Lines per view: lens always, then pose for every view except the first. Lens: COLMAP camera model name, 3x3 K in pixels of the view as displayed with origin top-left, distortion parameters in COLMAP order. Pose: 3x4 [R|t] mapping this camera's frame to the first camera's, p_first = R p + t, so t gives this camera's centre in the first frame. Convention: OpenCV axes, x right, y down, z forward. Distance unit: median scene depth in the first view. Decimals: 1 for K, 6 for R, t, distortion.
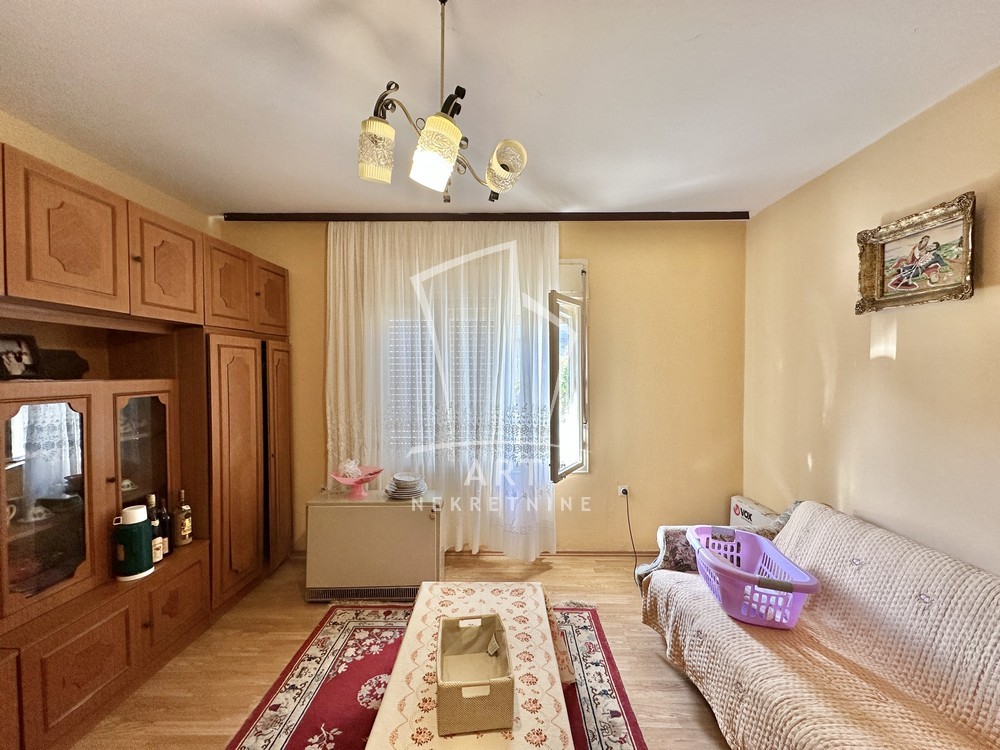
lens RADIAL K [[397.6, 0, 496.8], [0, 397.6, 375.2], [0, 0, 1]] dist [-0.003127, 0.000739]
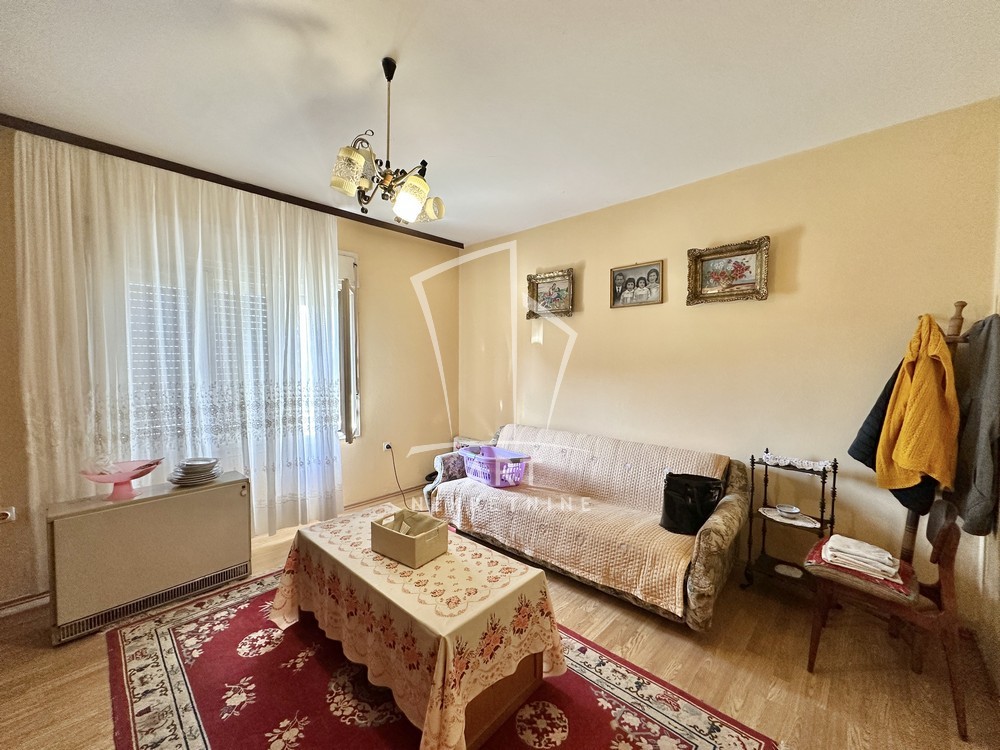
lens RADIAL K [[397.6, 0, 498.9], [0, 397.6, 375.7], [0, 0, 1]] dist [-0.003127, 0.000739]
pose [[0.676073, -0.031087, 0.736179, -0.551368], [0.008473, 0.999372, 0.034420, 0.043821], [-0.736786, -0.017033, 0.675911, -0.158184]]
